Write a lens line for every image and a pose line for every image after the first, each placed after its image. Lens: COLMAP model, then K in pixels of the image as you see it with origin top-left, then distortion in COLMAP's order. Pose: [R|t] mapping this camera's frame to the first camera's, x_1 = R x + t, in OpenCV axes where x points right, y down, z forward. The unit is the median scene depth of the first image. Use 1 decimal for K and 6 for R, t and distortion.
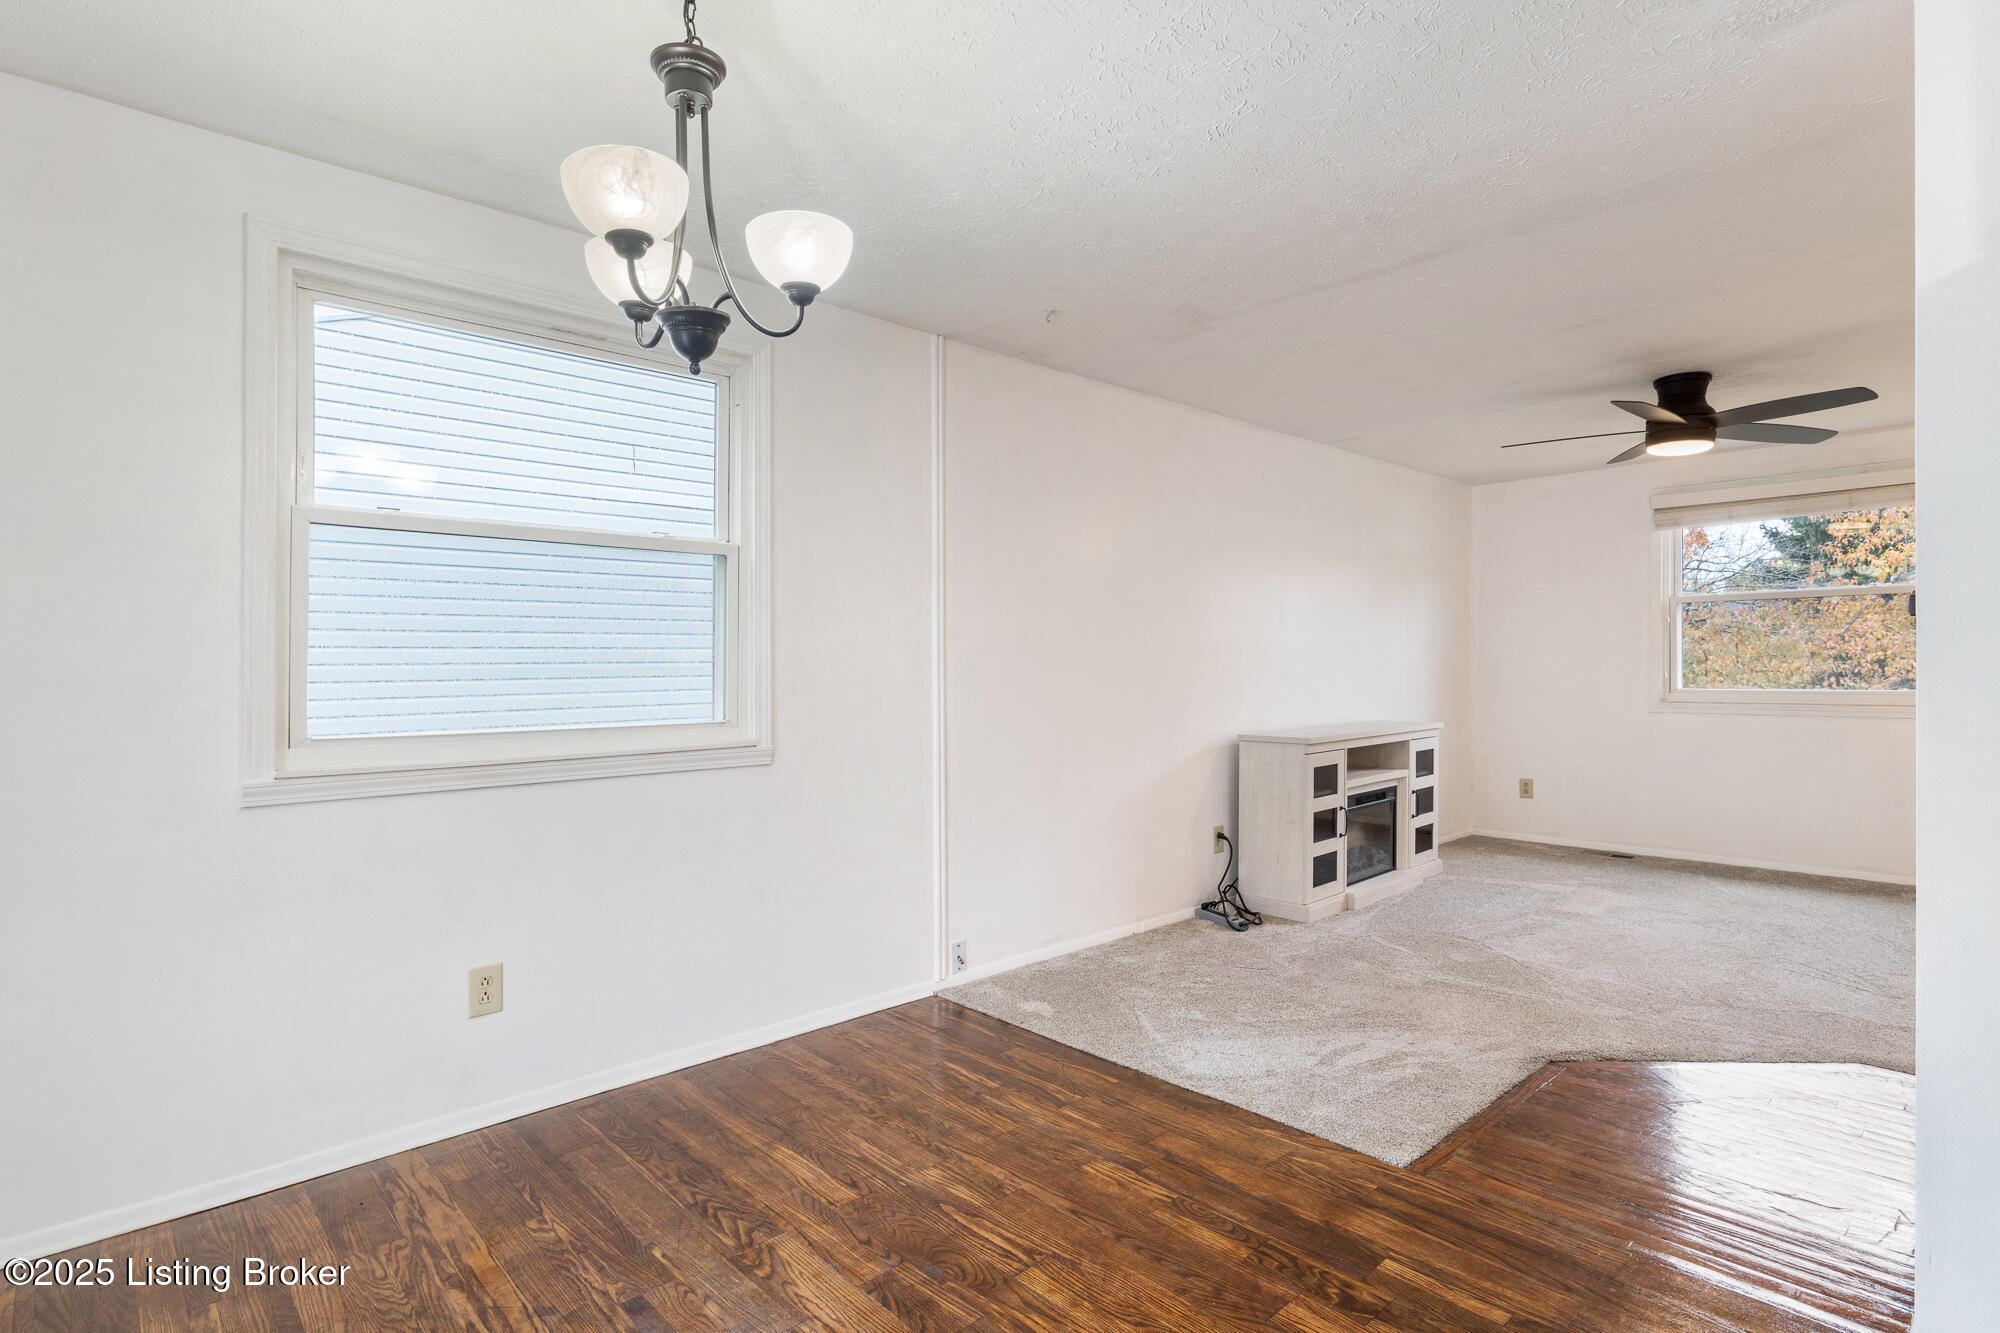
lens RADIAL K [[1023.4, 0, 1025.8], [0, 1023.4, 668.8], [0, 0, 1]] dist [0.006143, -0.002131]
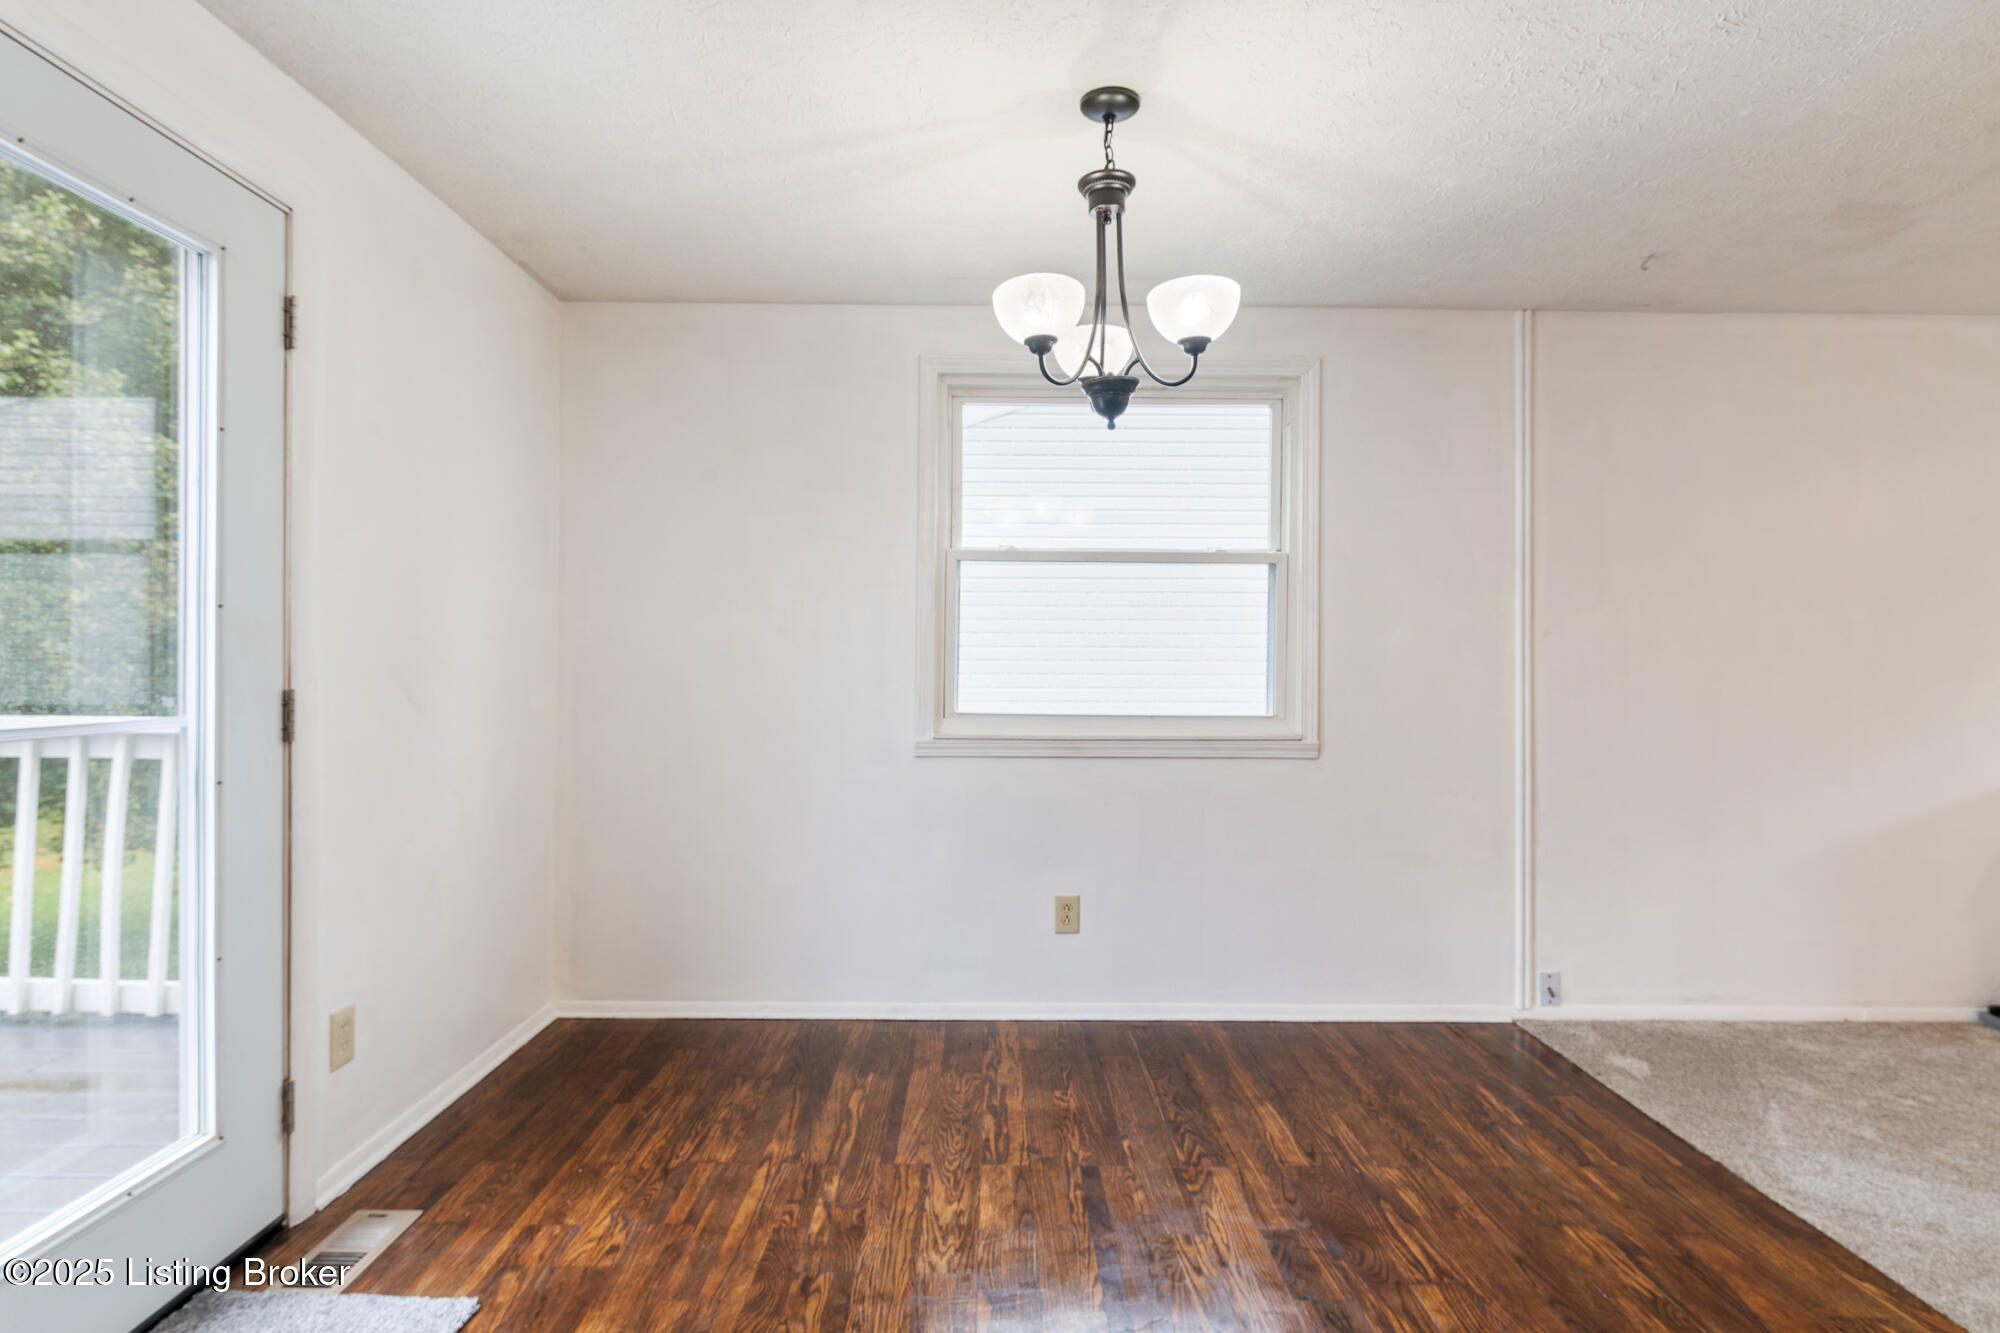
lens RADIAL K [[1023.4, 0, 993.1], [0, 1023.4, 667.8], [0, 0, 1]] dist [0.006143, -0.002131]
pose [[0.728784, 0.014456, -0.684591, 0.311820], [-0.013787, 0.999884, 0.006437, -0.003405], [0.684605, 0.004748, 0.728899, -0.001837]]
